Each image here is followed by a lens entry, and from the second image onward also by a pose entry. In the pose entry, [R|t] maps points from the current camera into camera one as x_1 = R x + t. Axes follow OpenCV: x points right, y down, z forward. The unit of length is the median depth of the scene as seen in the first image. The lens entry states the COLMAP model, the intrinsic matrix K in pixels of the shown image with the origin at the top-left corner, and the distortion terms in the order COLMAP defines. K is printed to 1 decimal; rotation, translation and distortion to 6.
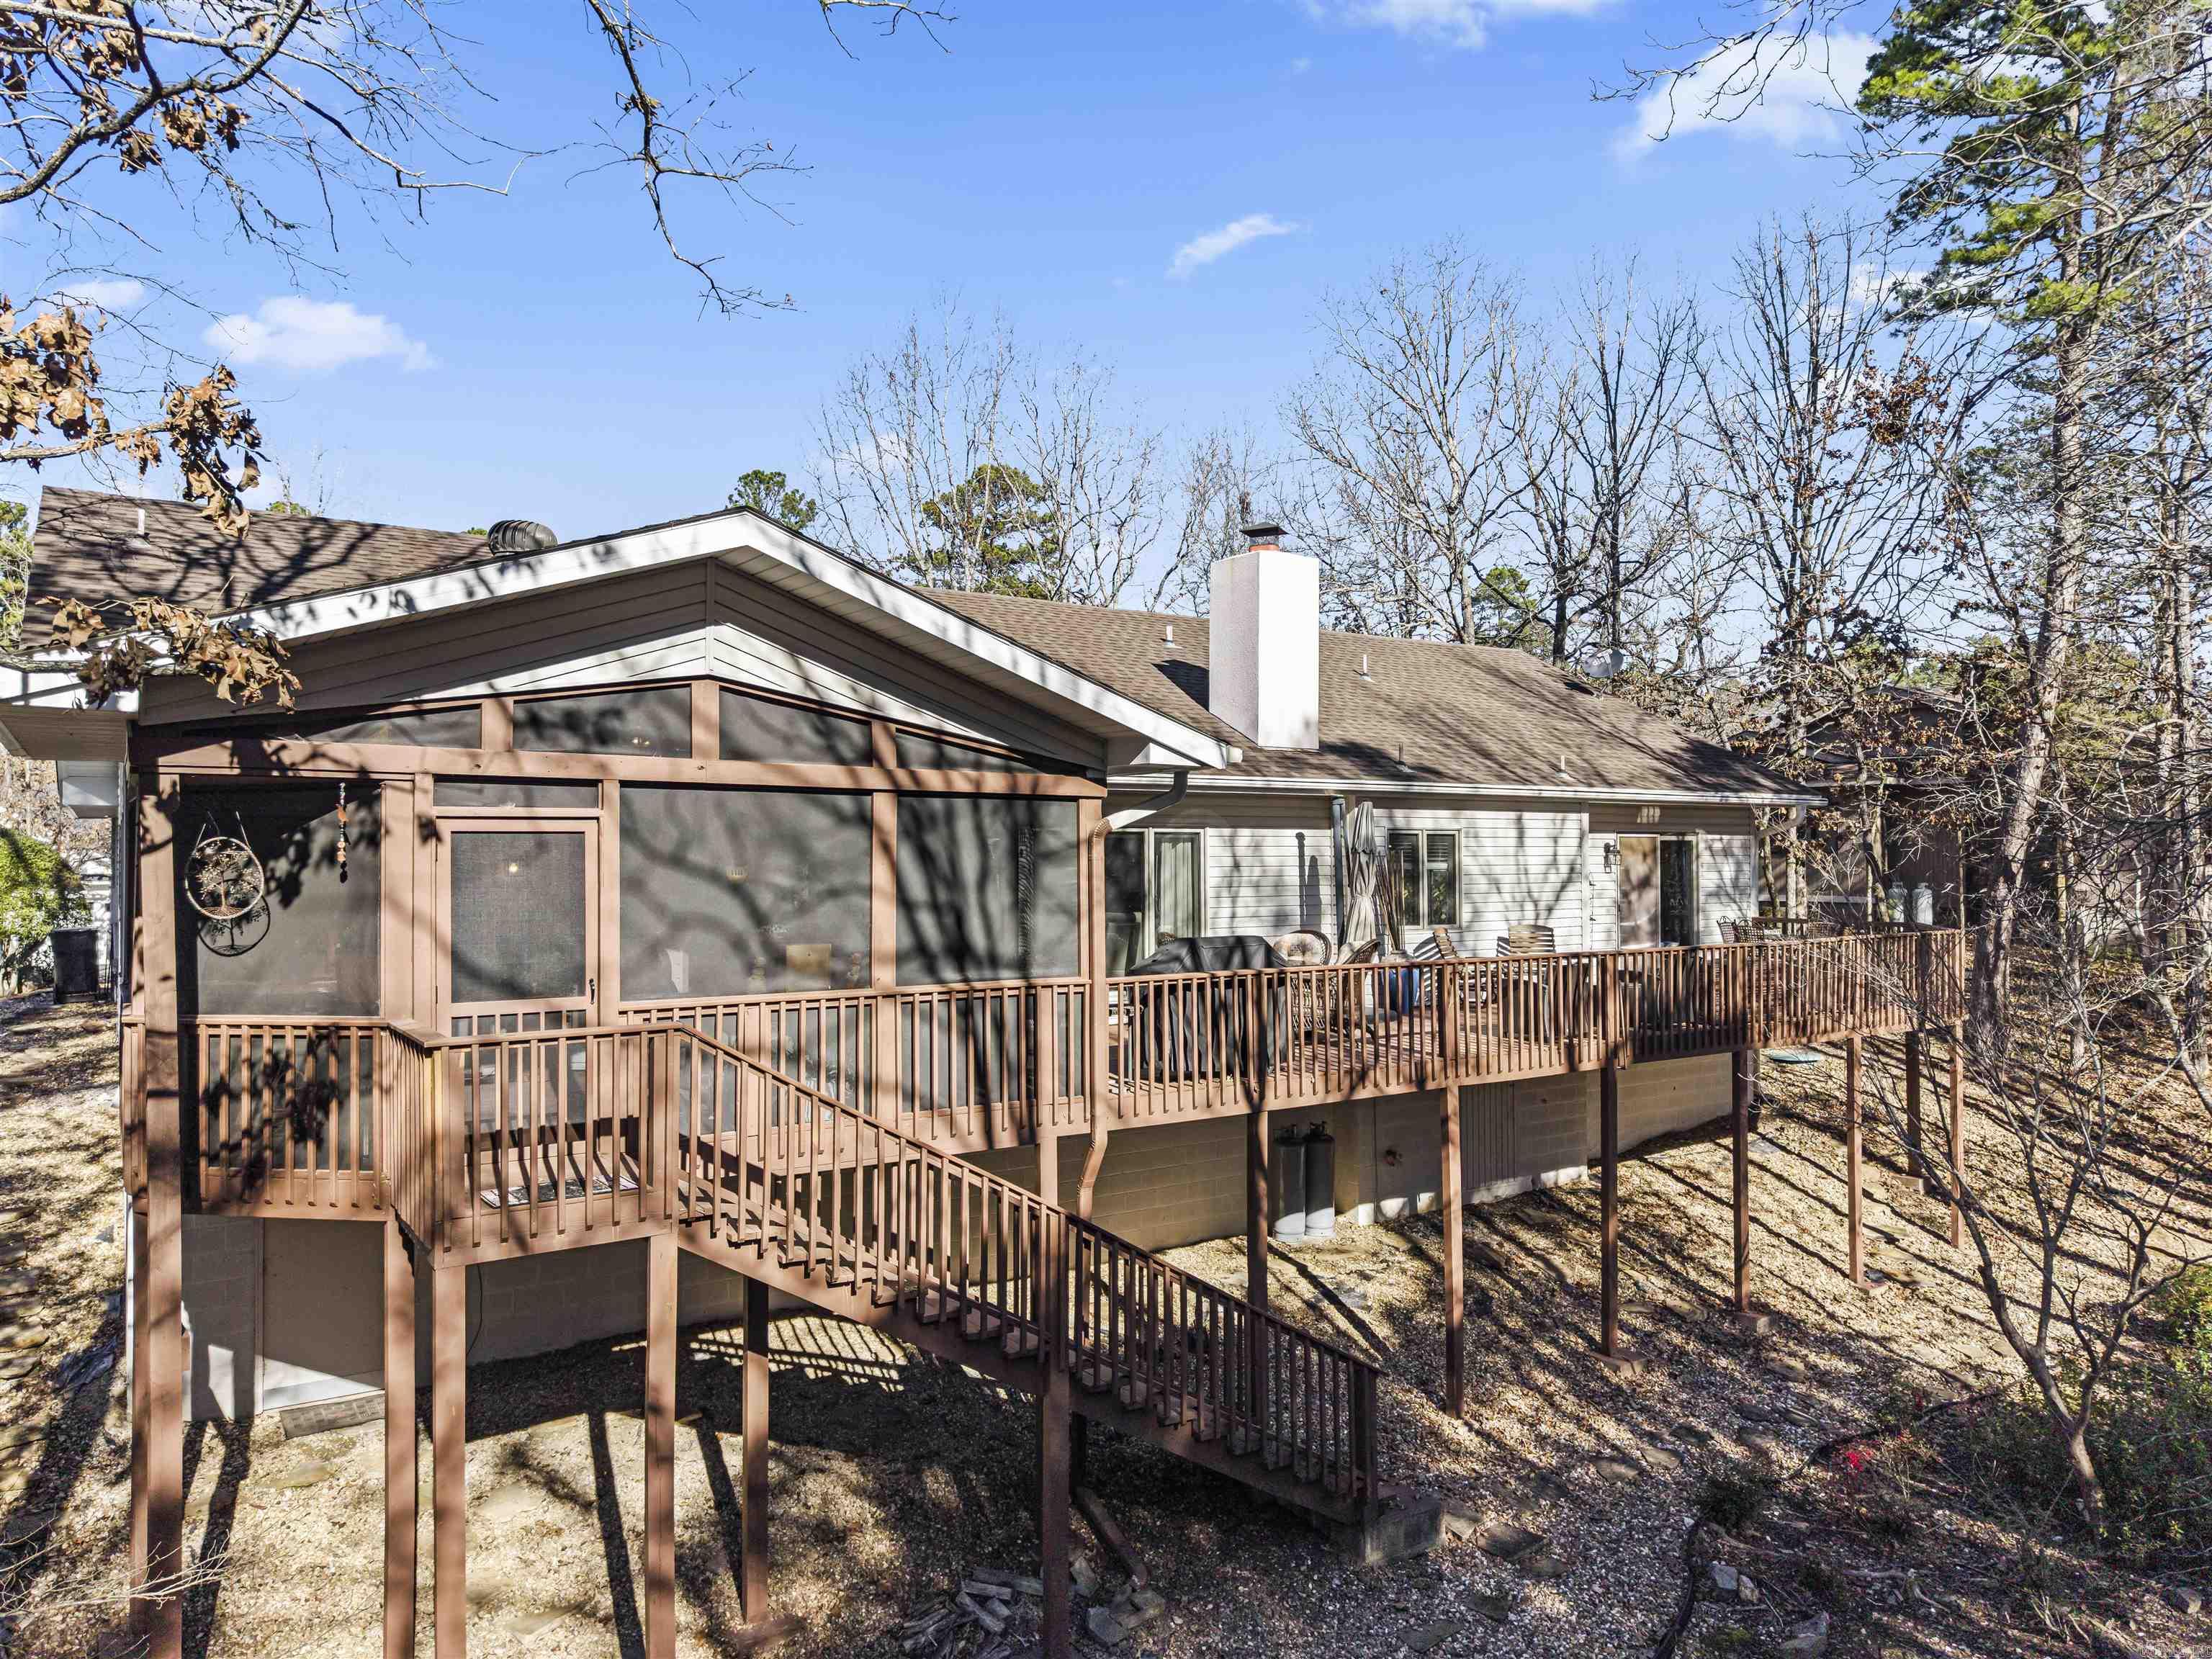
lens RADIAL K [[1465.7, 0, 1122.4], [0, 1465.7, 825.5], [0, 0, 1]] dist [0.024565, -0.029550]
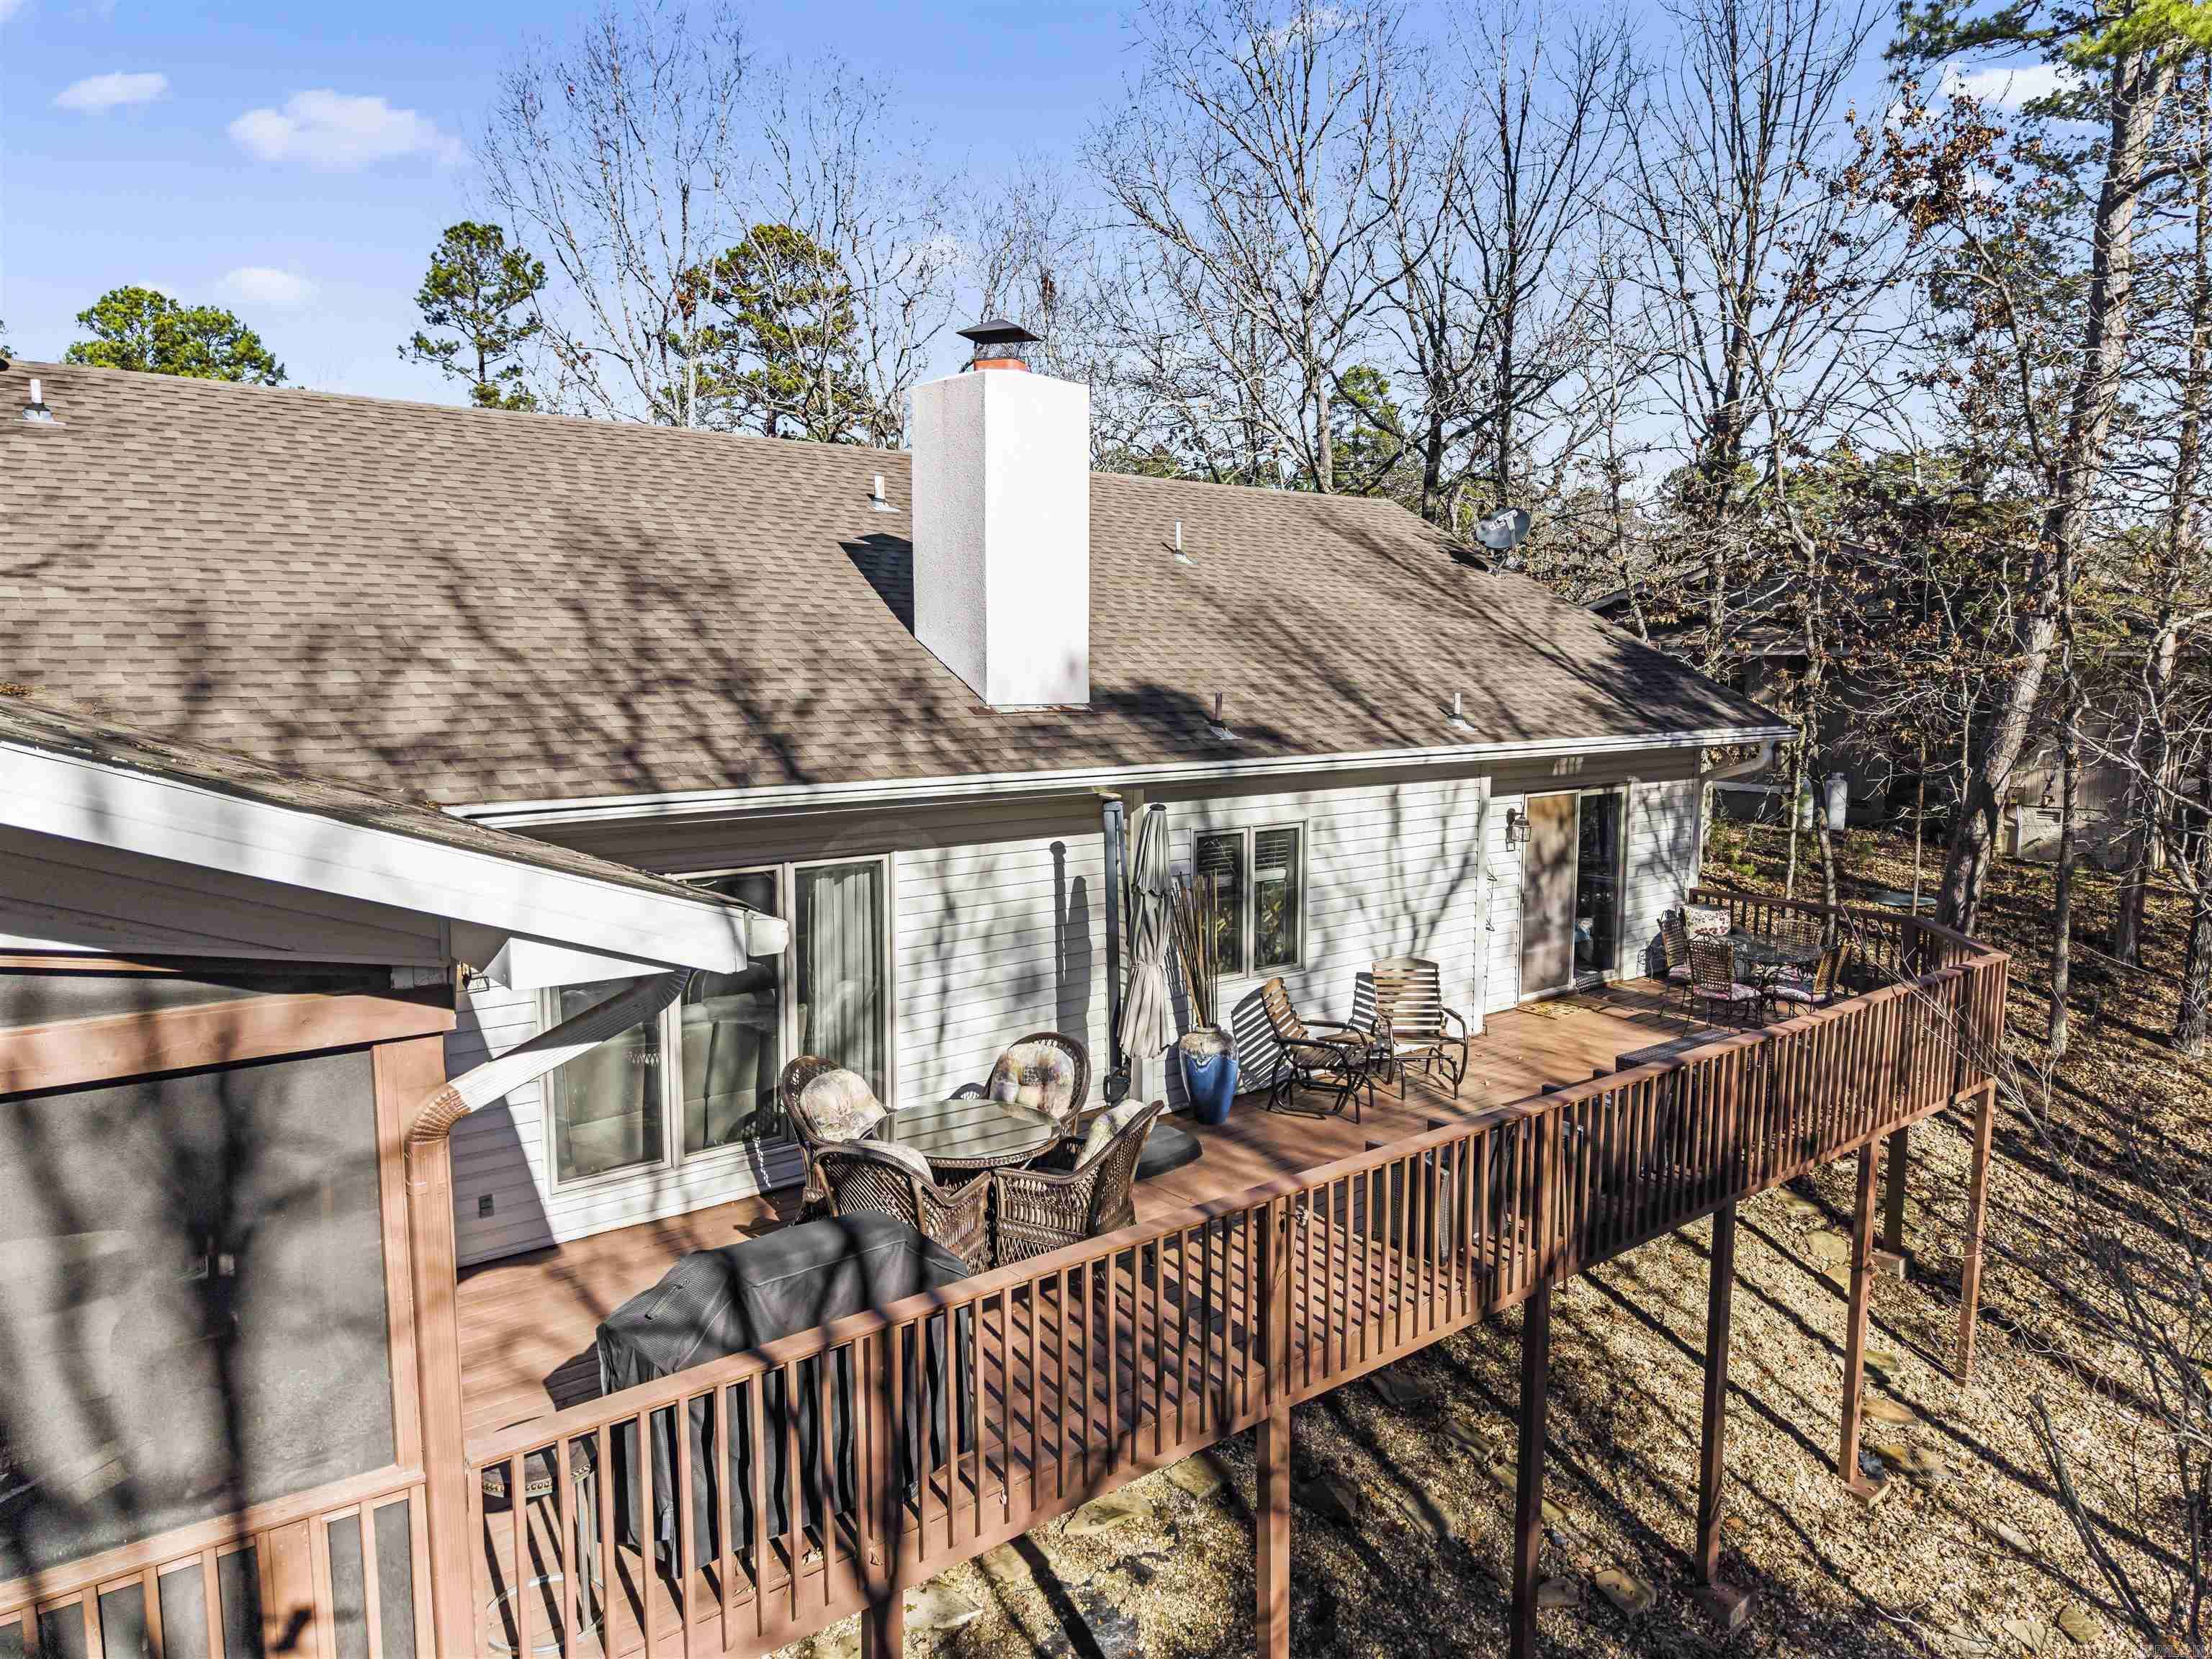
lens RADIAL K [[1465.7, 0, 1118.4], [0, 1465.7, 822.8], [0, 0, 1]] dist [0.024565, -0.029550]
pose [[0.995032, -0.005214, 0.099416, 0.112485], [-0.008470, 0.990573, 0.136725, -0.115275], [-0.099192, -0.136888, 0.985608, 0.502534]]
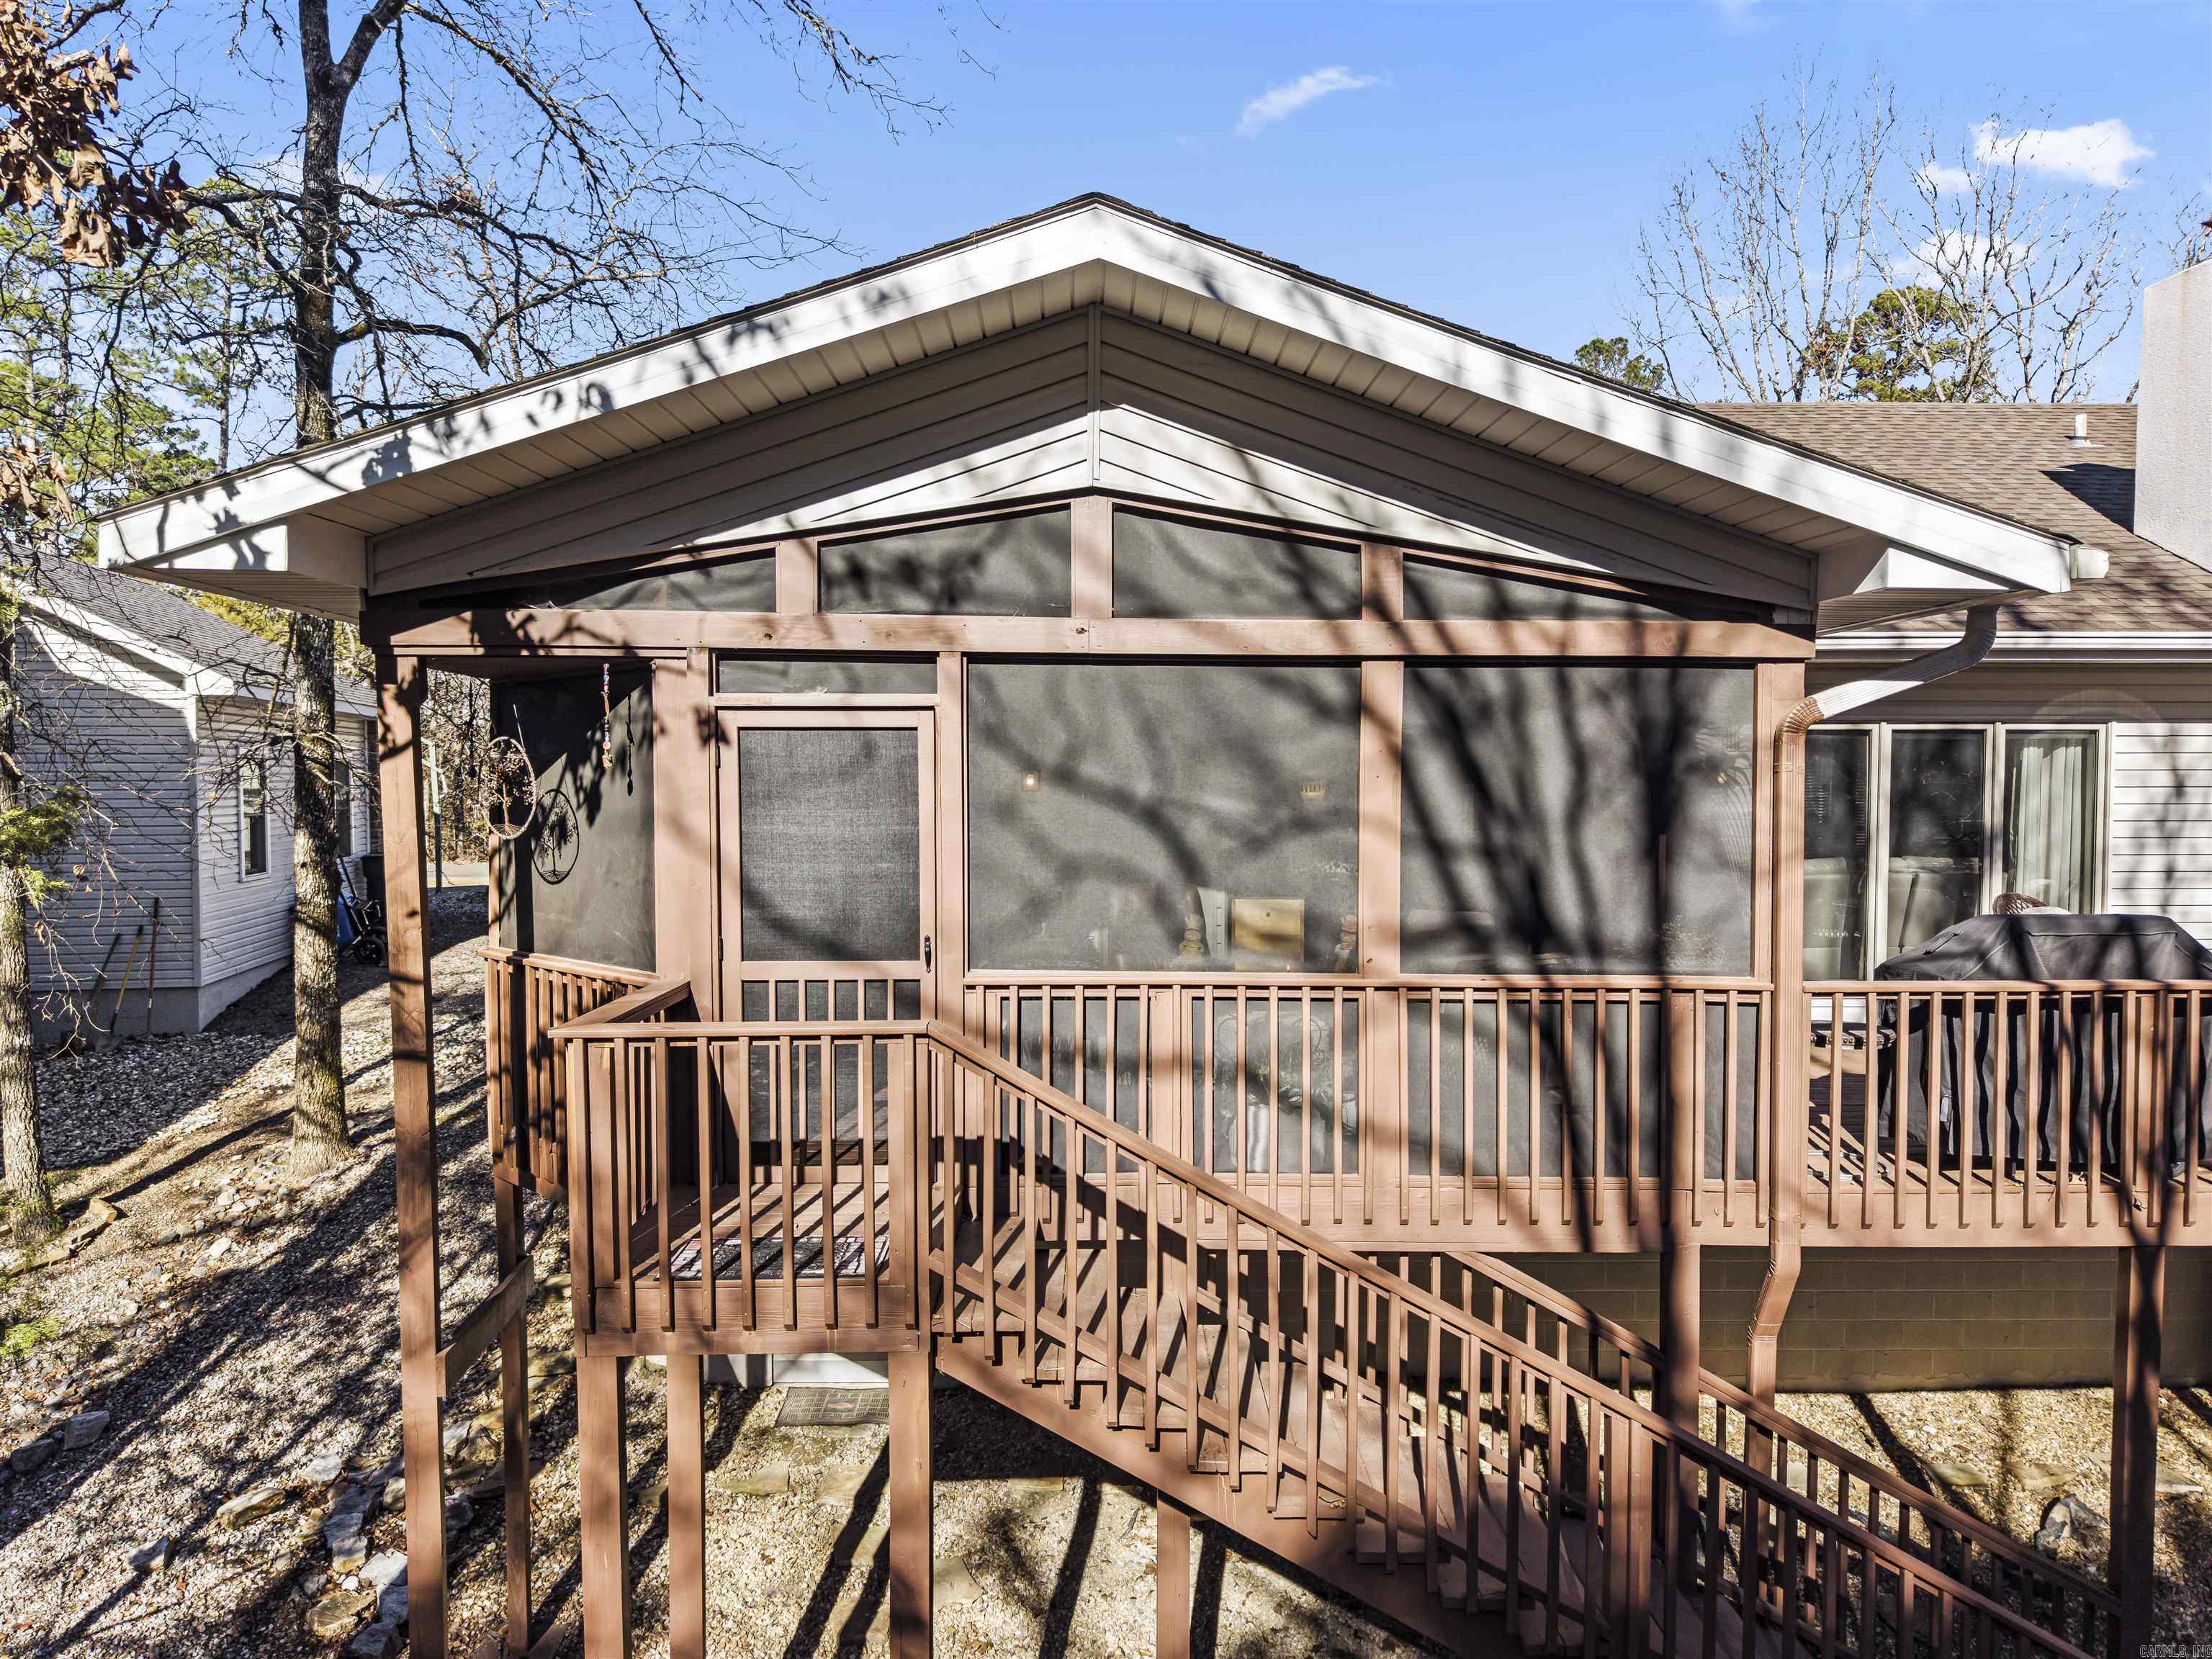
lens RADIAL K [[1465.7, 0, 1118.6], [0, 1465.7, 839.5], [0, 0, 1]] dist [0.024565, -0.029550]
pose [[0.832136, 0.029784, -0.553771, 0.067307], [0.007743, 0.997835, 0.065302, 0.008424], [0.554518, -0.058628, 0.830104, 0.322232]]
